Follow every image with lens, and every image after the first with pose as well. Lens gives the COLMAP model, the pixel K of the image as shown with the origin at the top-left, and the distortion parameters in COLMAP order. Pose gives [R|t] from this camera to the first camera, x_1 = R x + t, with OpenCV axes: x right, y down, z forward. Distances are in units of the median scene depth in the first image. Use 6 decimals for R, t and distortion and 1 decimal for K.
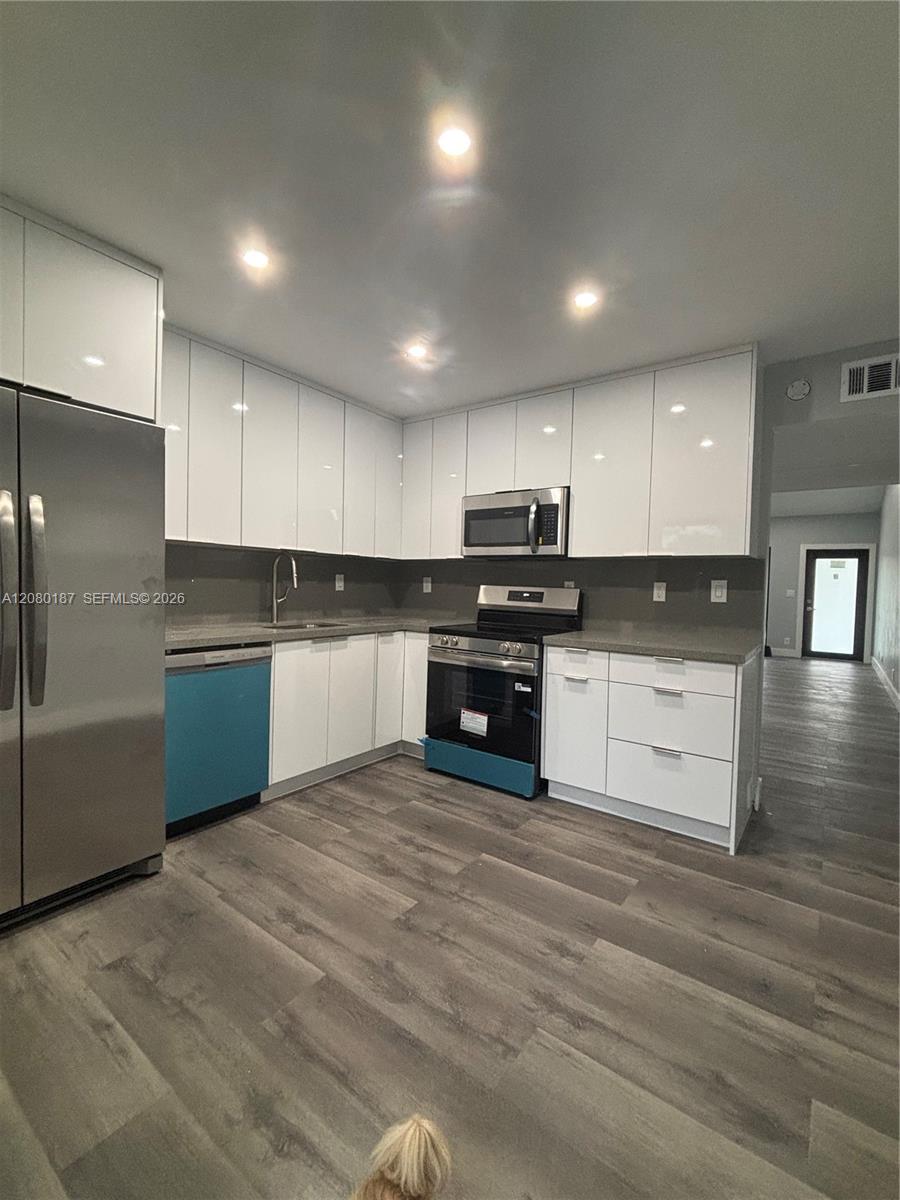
lens RADIAL K [[520.9, 0, 450.0], [0, 520.9, 600.0], [0, 0, 1]] dist [0.000205, -0.000038]
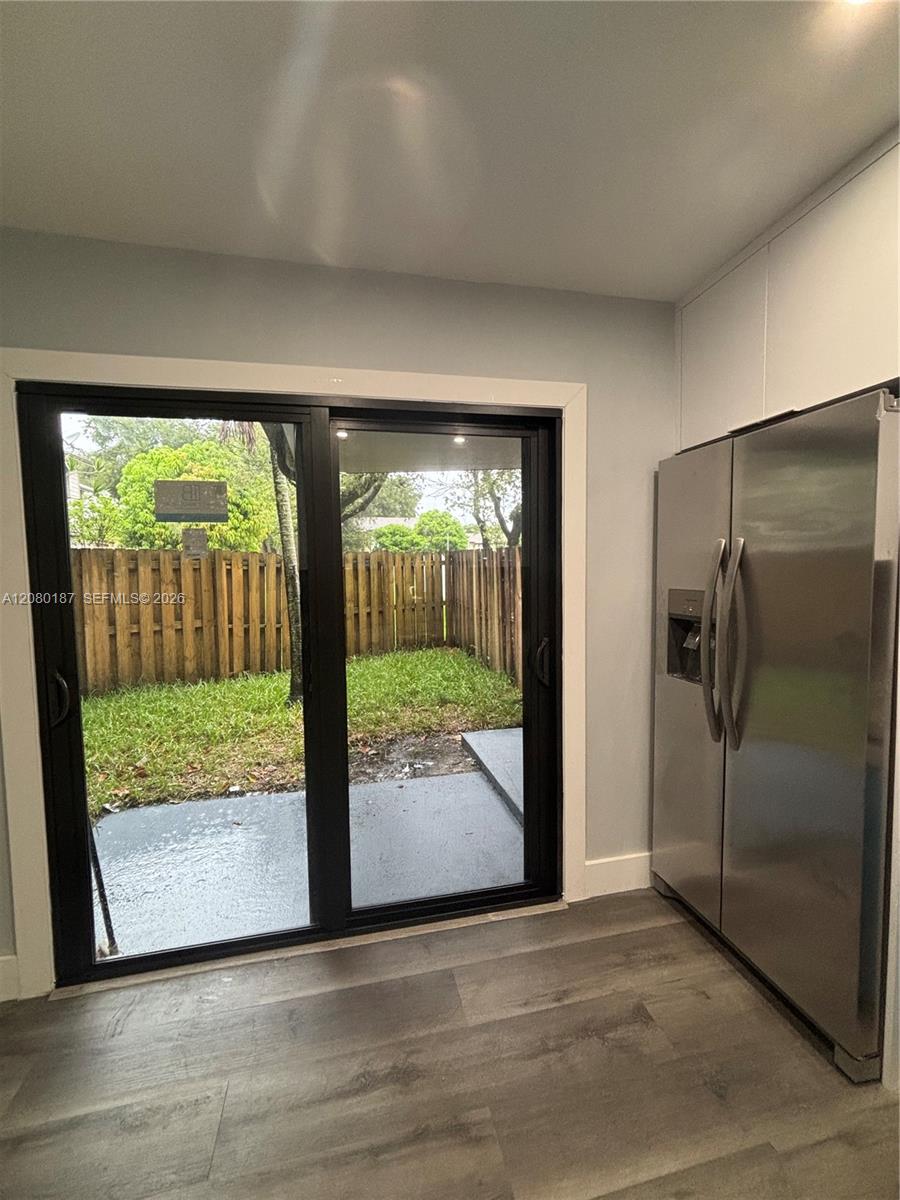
lens RADIAL K [[496.1, 0, 450.0], [0, 496.1, 600.0], [0, 0, 1]] dist [-0.002175, -0.000138]
pose [[-0.655242, 0.033721, -0.754666, 0.320579], [-0.023273, 0.997628, 0.064784, -0.158103], [0.755060, 0.060013, -0.652903, 1.439040]]
